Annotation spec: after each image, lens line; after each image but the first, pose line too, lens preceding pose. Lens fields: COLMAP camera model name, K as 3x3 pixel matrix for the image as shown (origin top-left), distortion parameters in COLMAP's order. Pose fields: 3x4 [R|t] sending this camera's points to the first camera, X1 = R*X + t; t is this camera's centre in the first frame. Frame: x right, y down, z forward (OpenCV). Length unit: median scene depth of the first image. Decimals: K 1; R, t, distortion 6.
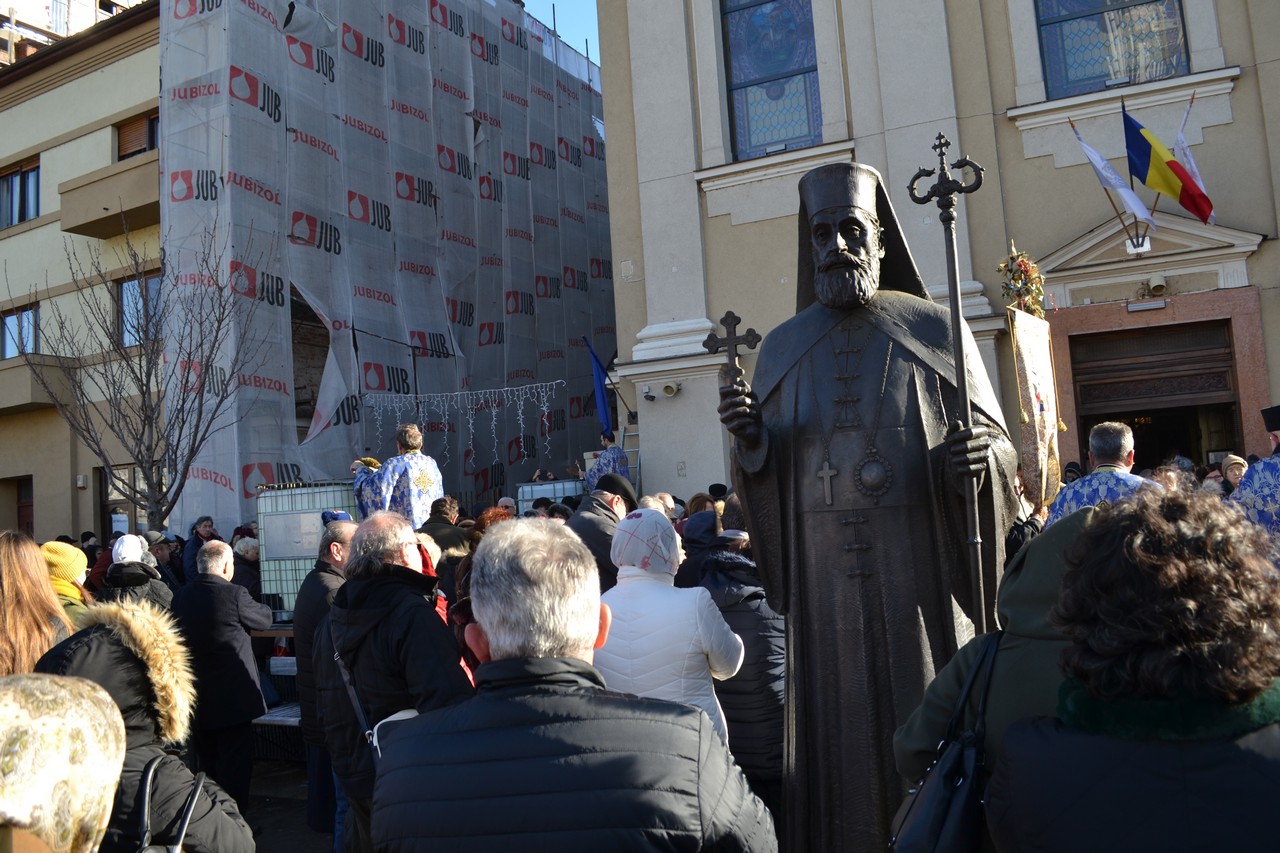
lens RADIAL K [[1024.0, 0, 631.9], [0, 1024.0, 455.3], [0, 0, 1]] dist [-0.088991, 0.028271]
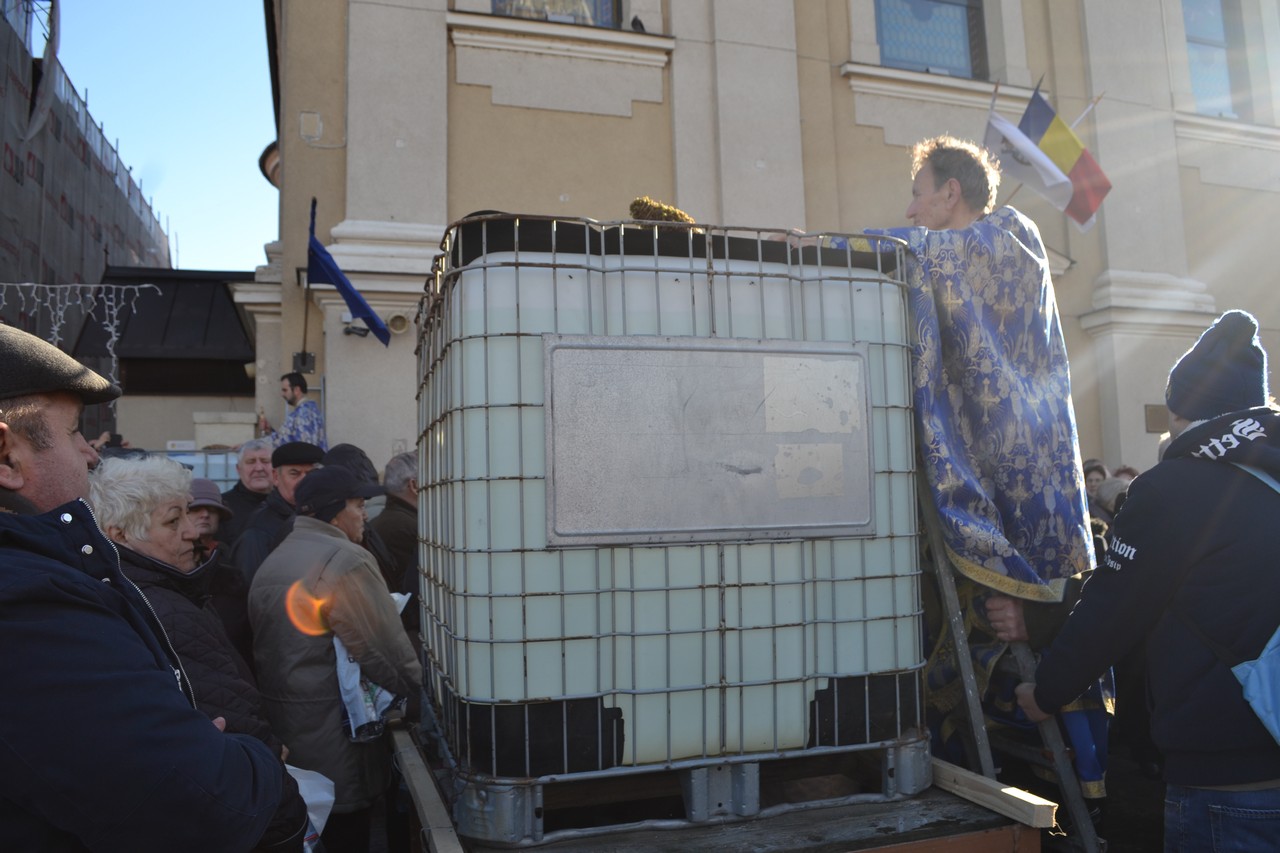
lens RADIAL K [[1024.0, 0, 633.7], [0, 1024.0, 438.1], [0, 0, 1]] dist [-0.088991, 0.028271]
pose [[0.726349, 0.101138, 0.679844, -0.318787], [-0.053628, 0.994438, -0.090644, 0.063057], [-0.685231, 0.029380, 0.727733, 0.524081]]
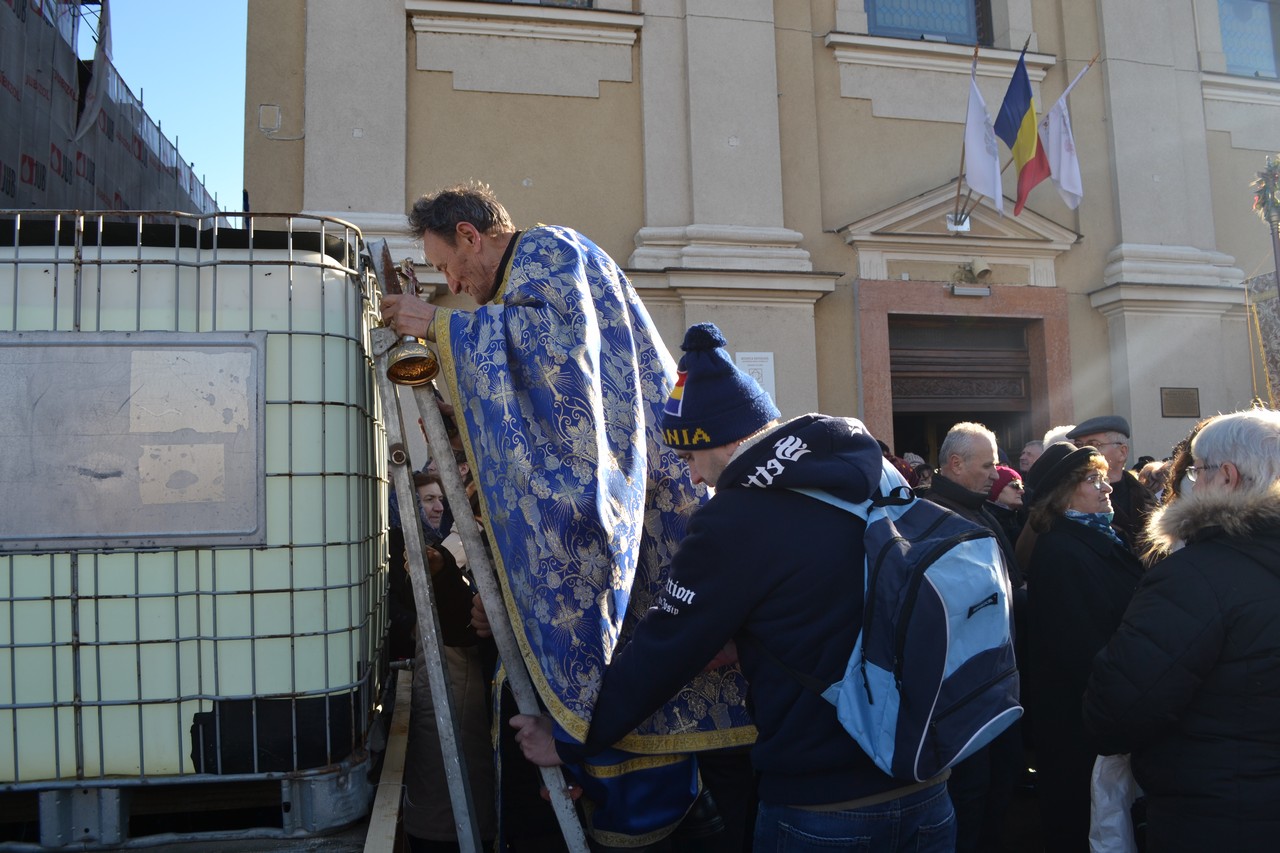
lens RADIAL K [[1024.0, 0, 640.7], [0, 1024.0, 440.8], [0, 0, 1]] dist [-0.088991, 0.028271]
pose [[0.786561, 0.086487, 0.611426, -0.227462], [-0.056247, 0.996062, -0.068536, 0.053702], [-0.614945, 0.019517, 0.788328, 0.467796]]
